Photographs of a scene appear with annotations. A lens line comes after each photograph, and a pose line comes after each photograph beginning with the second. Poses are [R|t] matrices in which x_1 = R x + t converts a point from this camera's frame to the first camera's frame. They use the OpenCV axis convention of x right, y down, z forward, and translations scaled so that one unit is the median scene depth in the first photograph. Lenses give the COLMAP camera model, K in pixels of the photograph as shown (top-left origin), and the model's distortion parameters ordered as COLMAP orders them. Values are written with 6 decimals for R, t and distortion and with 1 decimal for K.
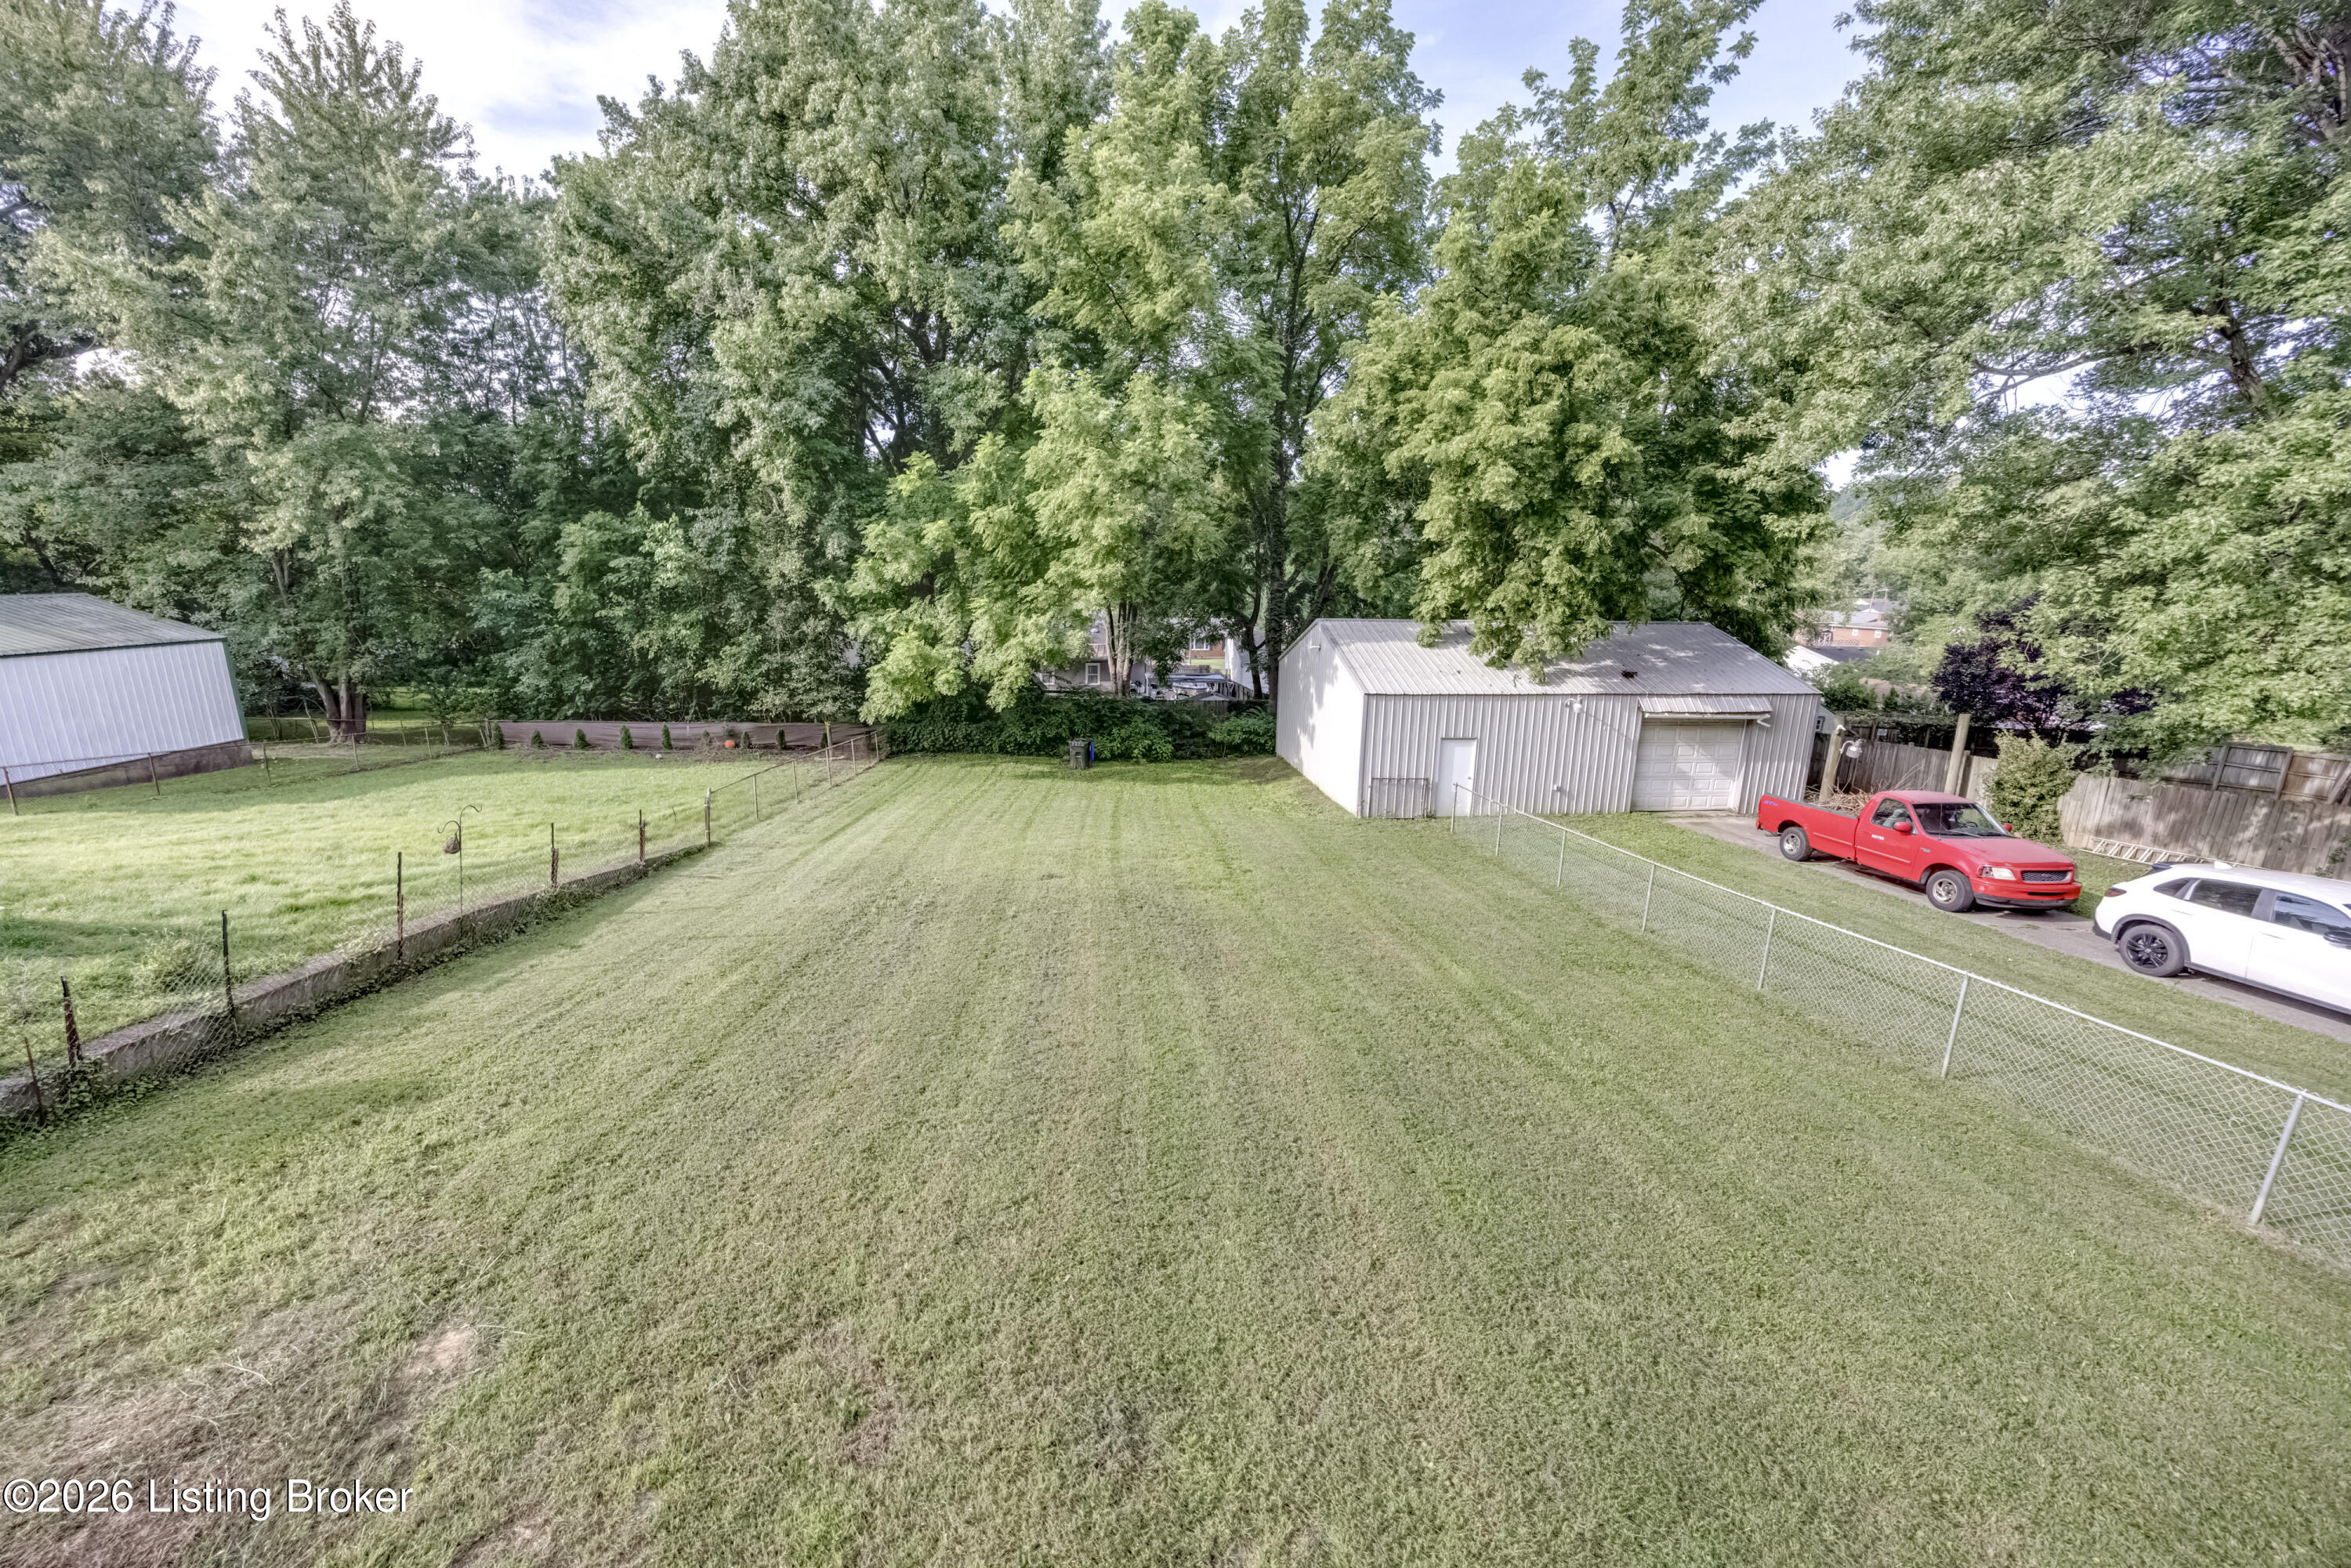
lens RADIAL K [[884.6, 0, 1177.8], [0, 884.6, 780.8], [0, 0, 1]] dist [-0.003434, 0.000042]
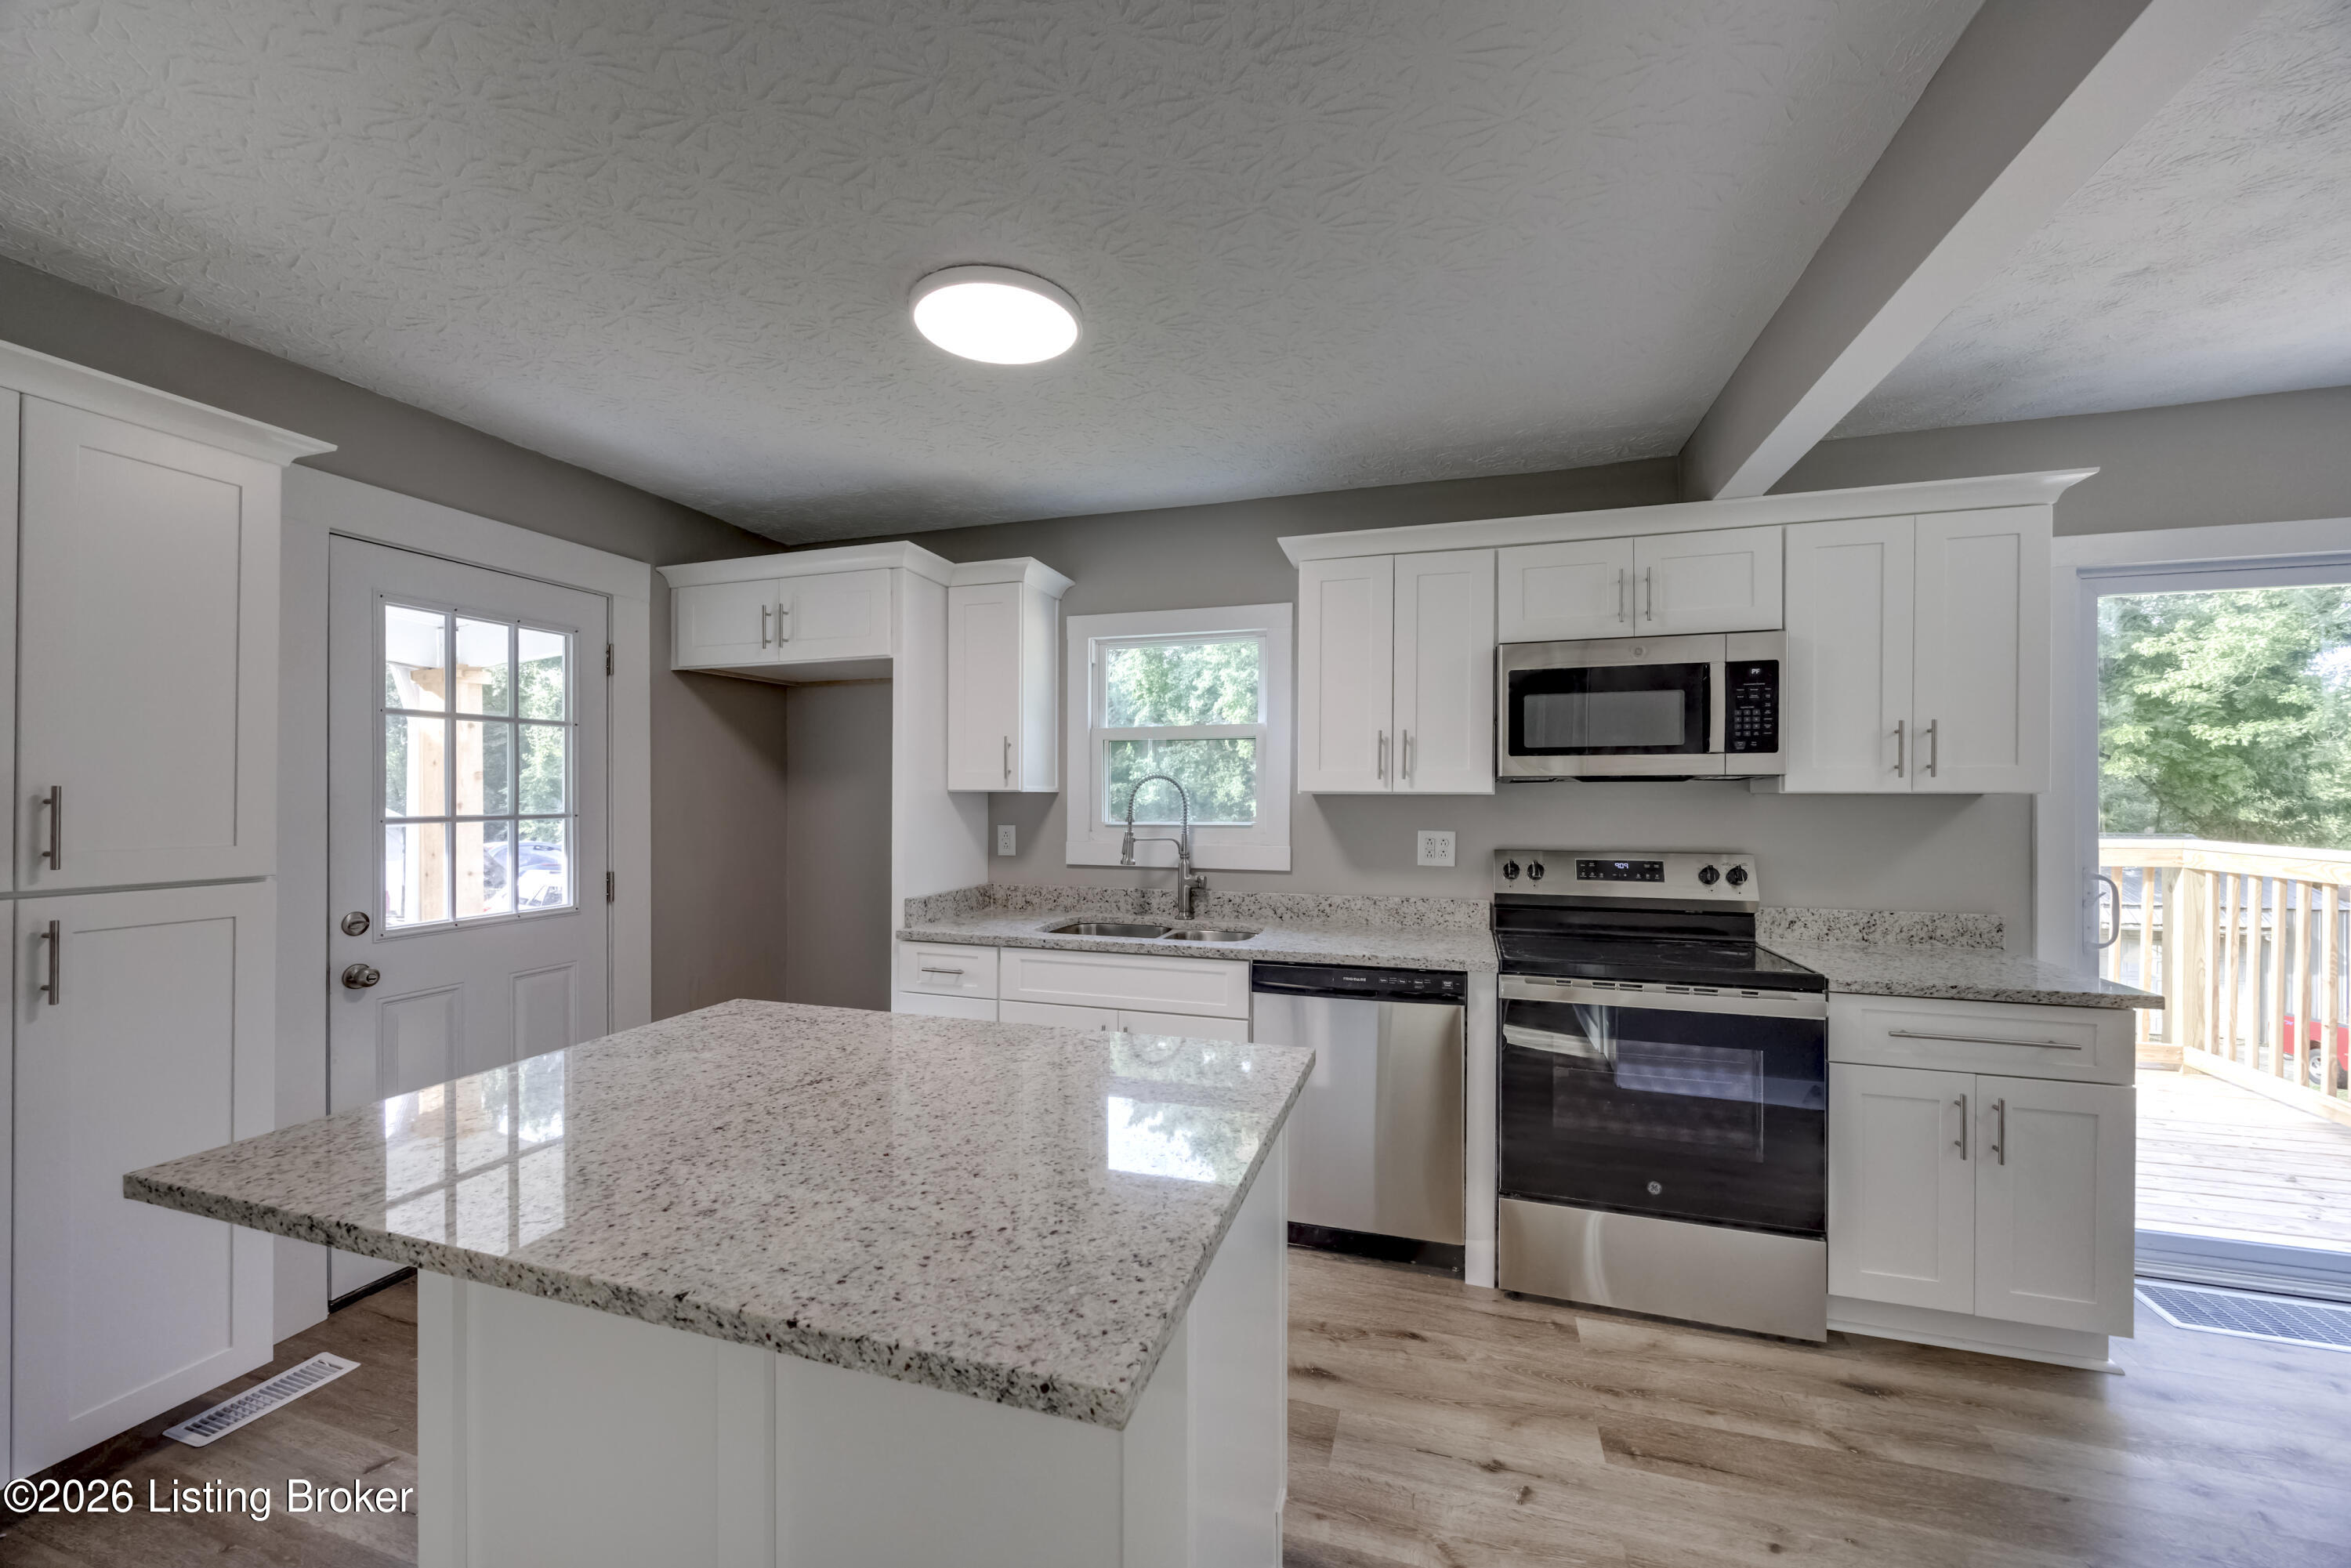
lens RADIAL K [[884.6, 0, 1183.6], [0, 884.6, 798.5], [0, 0, 1]] dist [-0.003434, 0.000042]
pose [[0.934269, -0.009564, -0.356439, -0.058781], [-0.071411, 0.974369, -0.213319, 0.062864], [0.349344, 0.224751, 0.909641, -0.234236]]
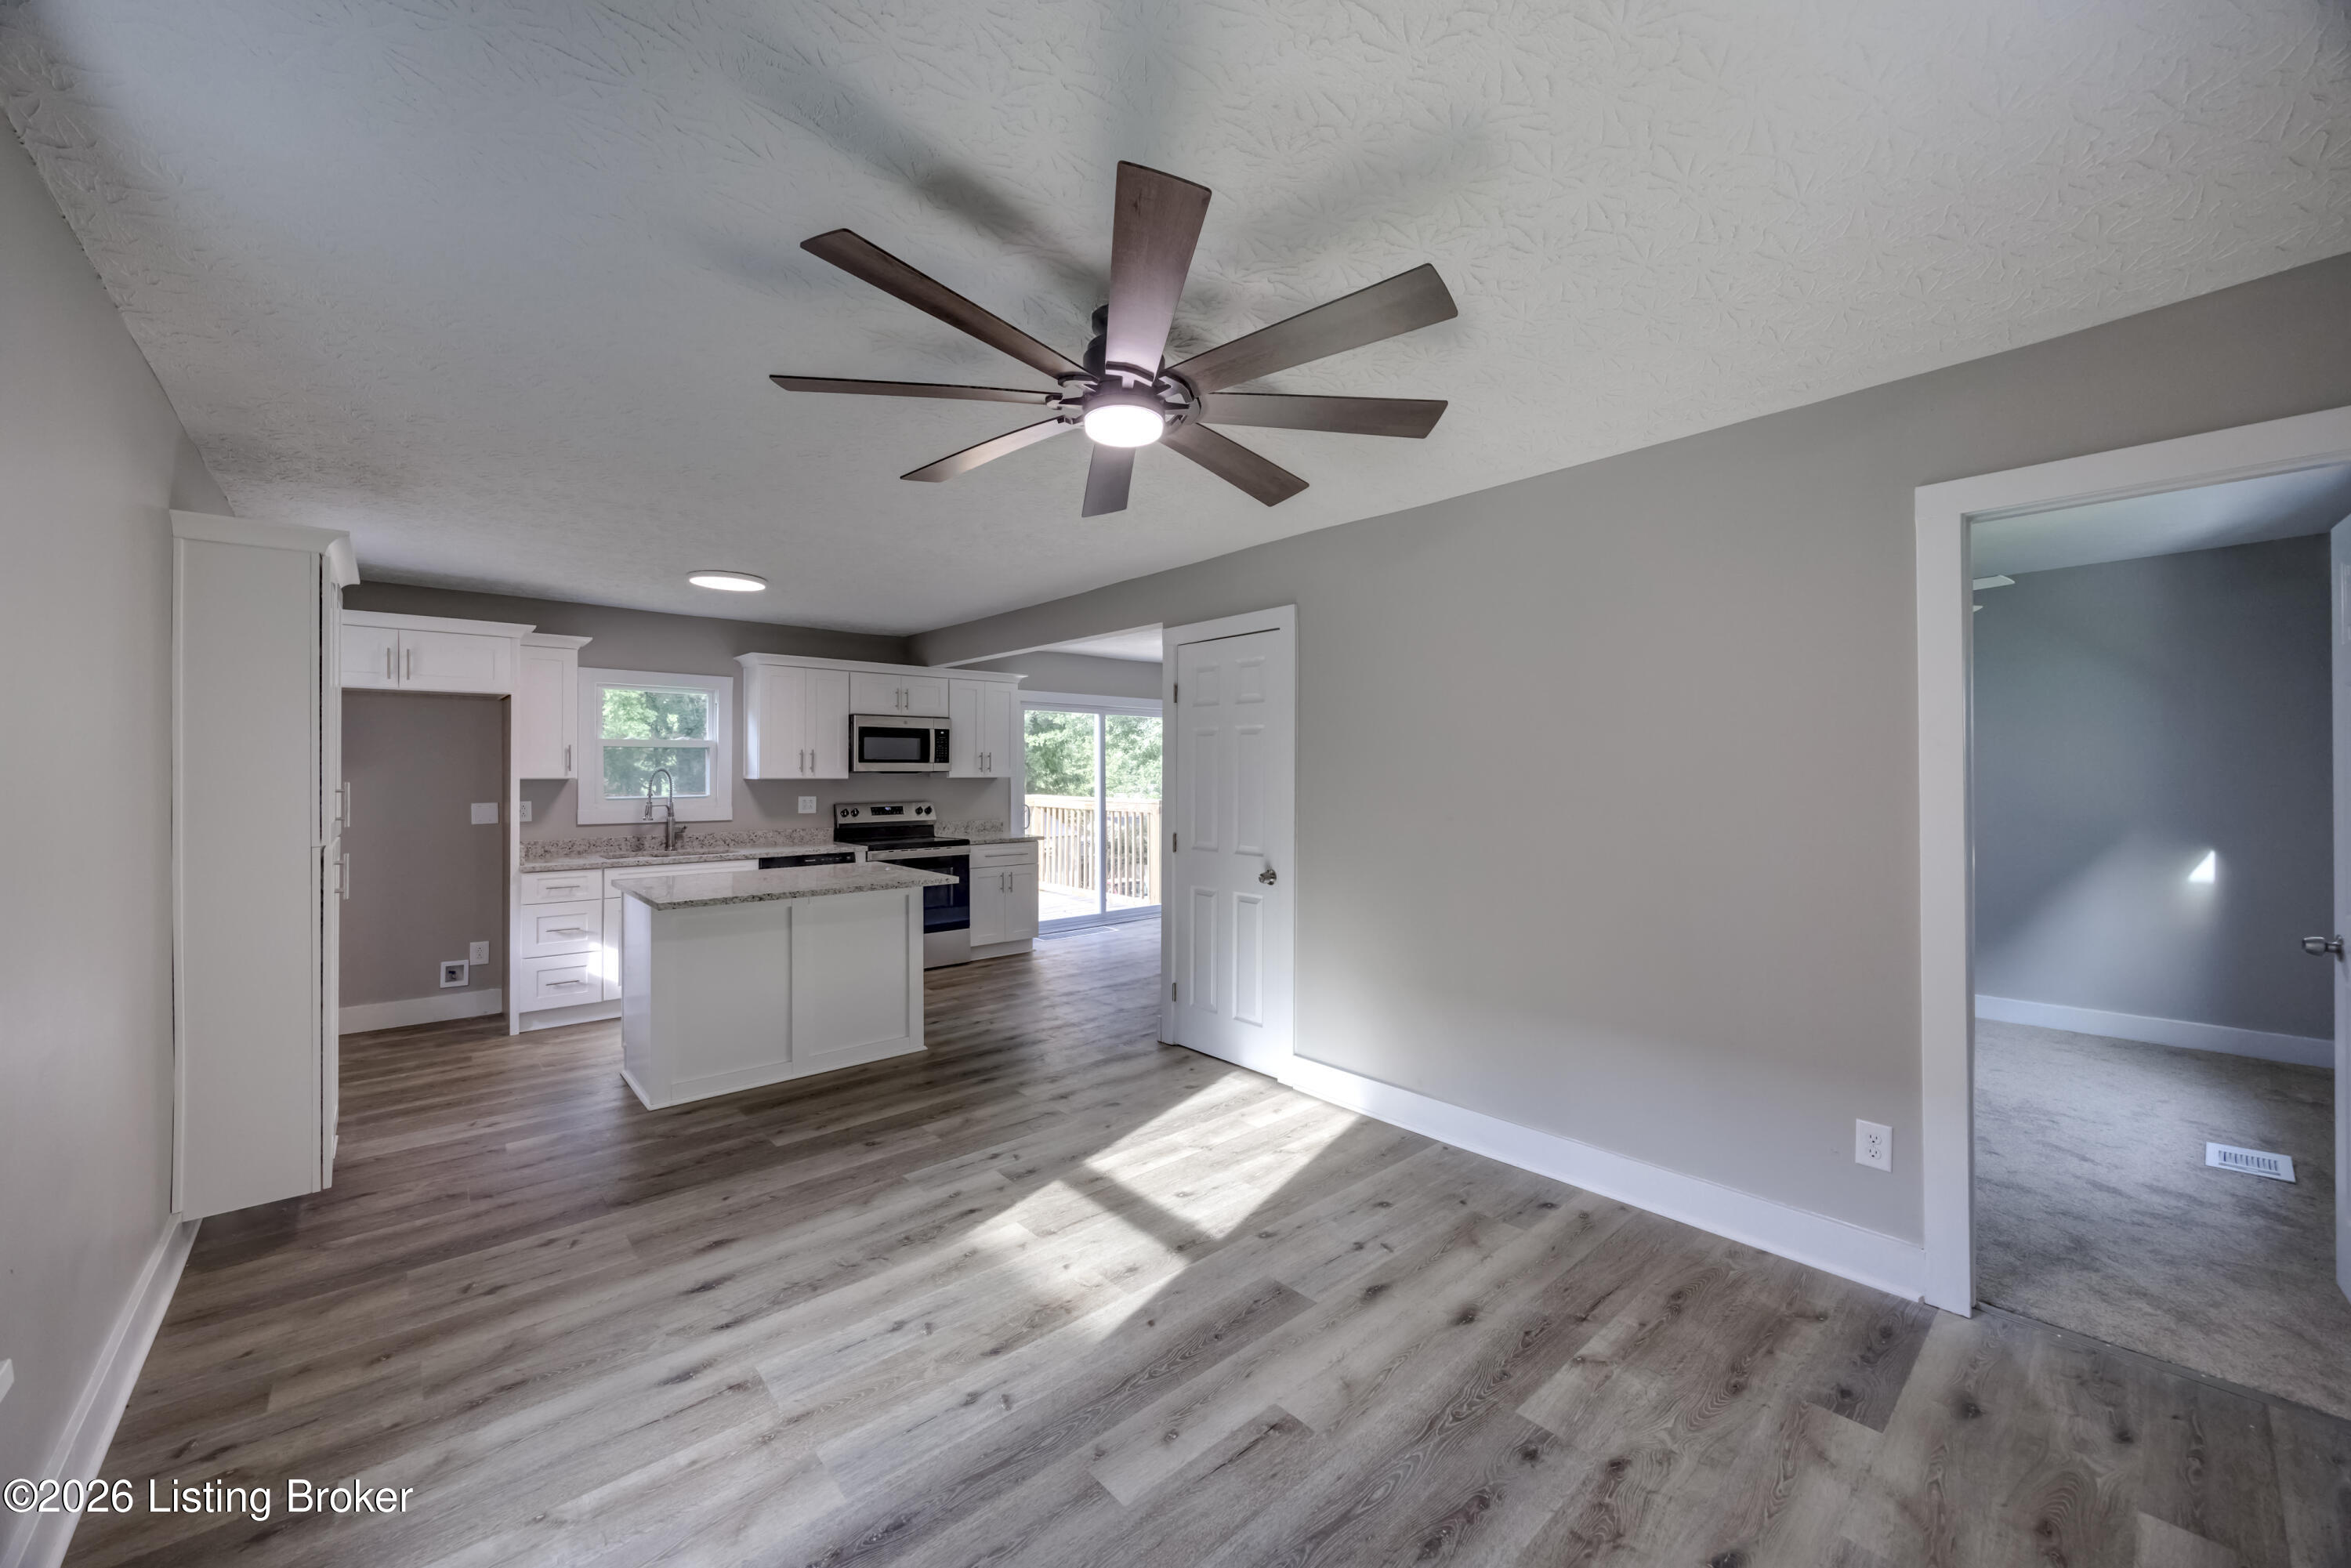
lens RADIAL K [[884.6, 0, 1157.9], [0, 884.6, 769.4], [0, 0, 1]] dist [-0.003434, 0.000042]
pose [[0.795772, -0.010908, 0.605498, -0.141436], [0.148597, 0.972789, -0.177768, 0.090467], [-0.587083, 0.231437, 0.775739, -0.364052]]
